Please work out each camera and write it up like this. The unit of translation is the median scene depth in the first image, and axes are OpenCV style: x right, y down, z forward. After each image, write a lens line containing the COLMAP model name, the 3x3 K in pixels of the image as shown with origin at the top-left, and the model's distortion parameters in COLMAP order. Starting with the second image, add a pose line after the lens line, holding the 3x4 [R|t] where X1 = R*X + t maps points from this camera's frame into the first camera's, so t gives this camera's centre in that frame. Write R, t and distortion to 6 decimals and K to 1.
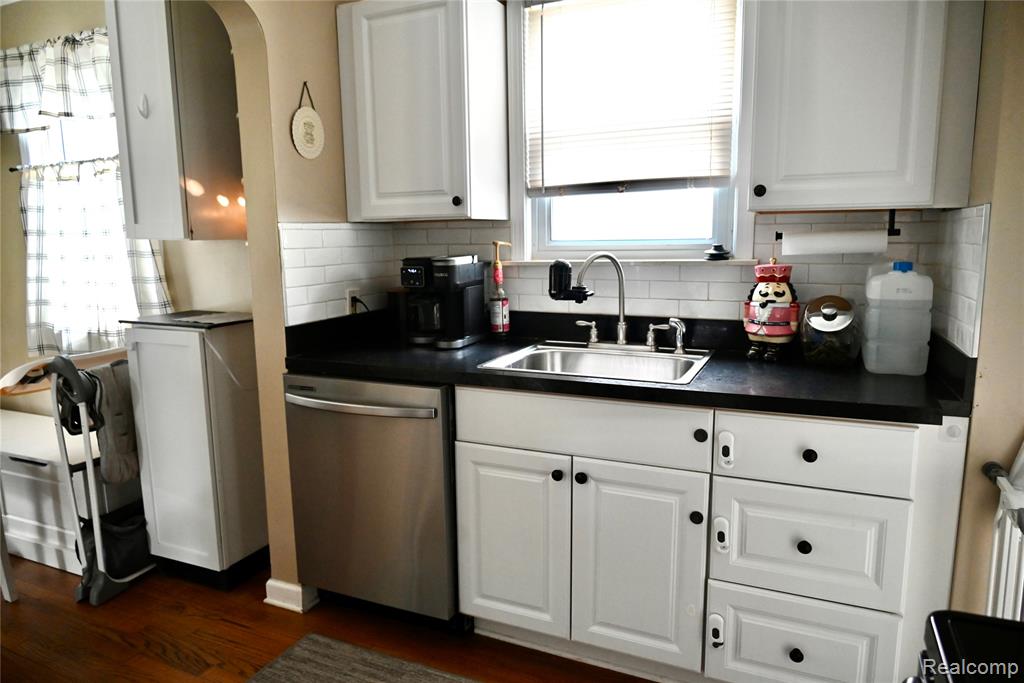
lens RADIAL K [[665.0, 0, 513.9], [0, 665.0, 344.1], [0, 0, 1]] dist [-0.002301, -0.004707]
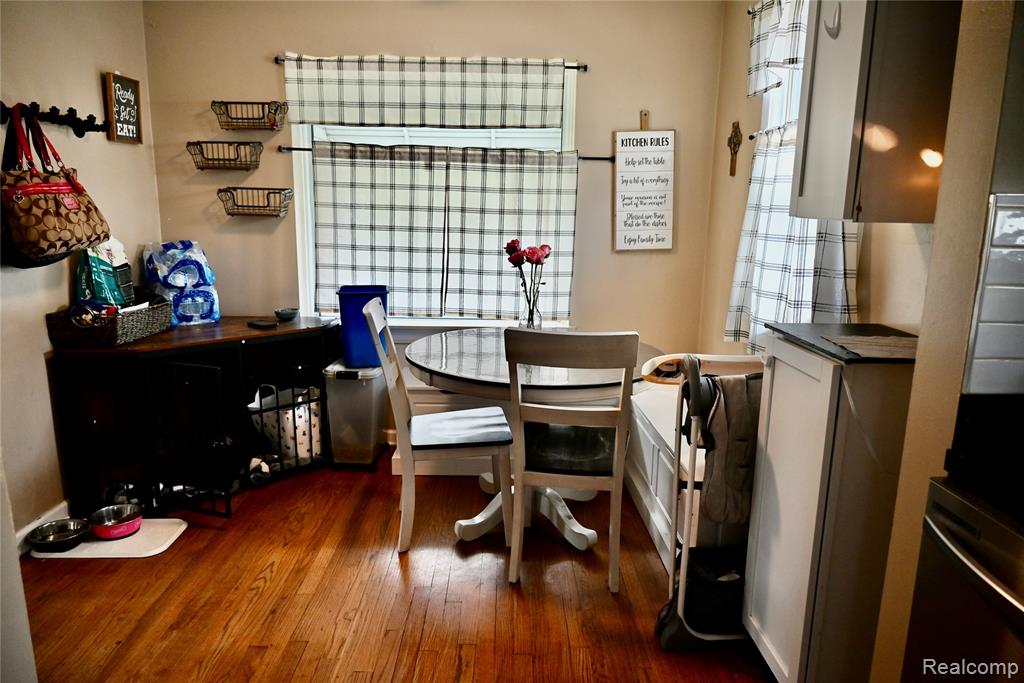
lens RADIAL K [[665.0, 0, 513.9], [0, 665.0, 344.1], [0, 0, 1]] dist [-0.002301, -0.004707]
pose [[0.415314, 0.195423, -0.888439, -0.031153], [-0.164537, 0.976681, 0.137918, -0.076276], [0.894674, 0.088902, 0.437783, 0.439495]]
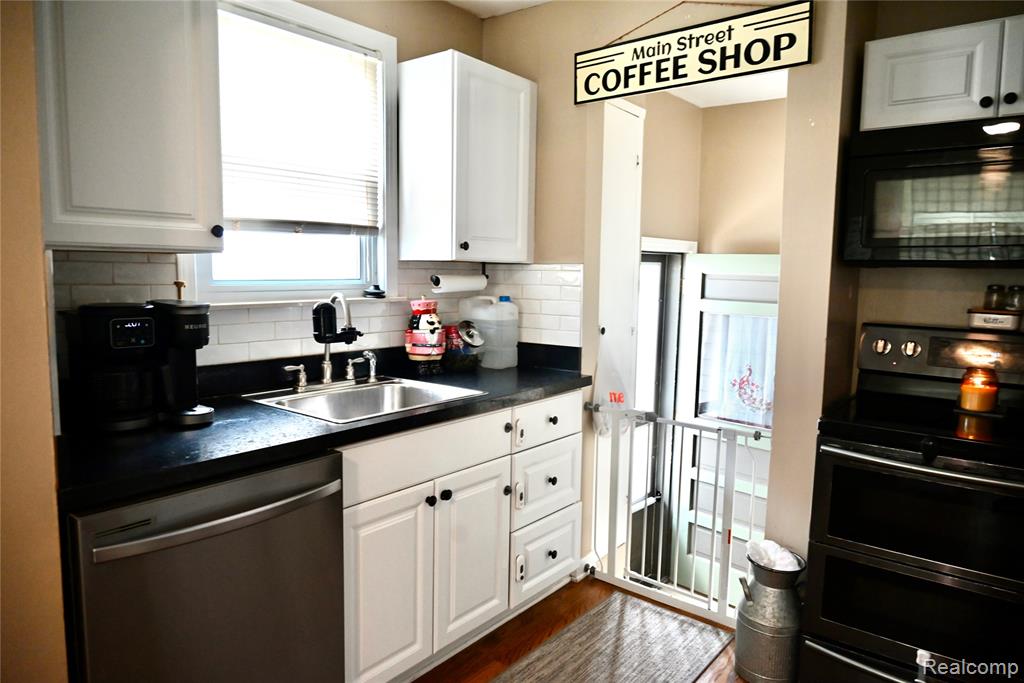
lens RADIAL K [[665.0, 0, 513.9], [0, 665.0, 344.1], [0, 0, 1]] dist [-0.002301, -0.004707]
pose [[0.247424, -0.090891, 0.964635, -0.761601], [0.137231, 0.988841, 0.057972, -0.080348], [-0.959140, 0.118034, 0.257136, 0.476267]]
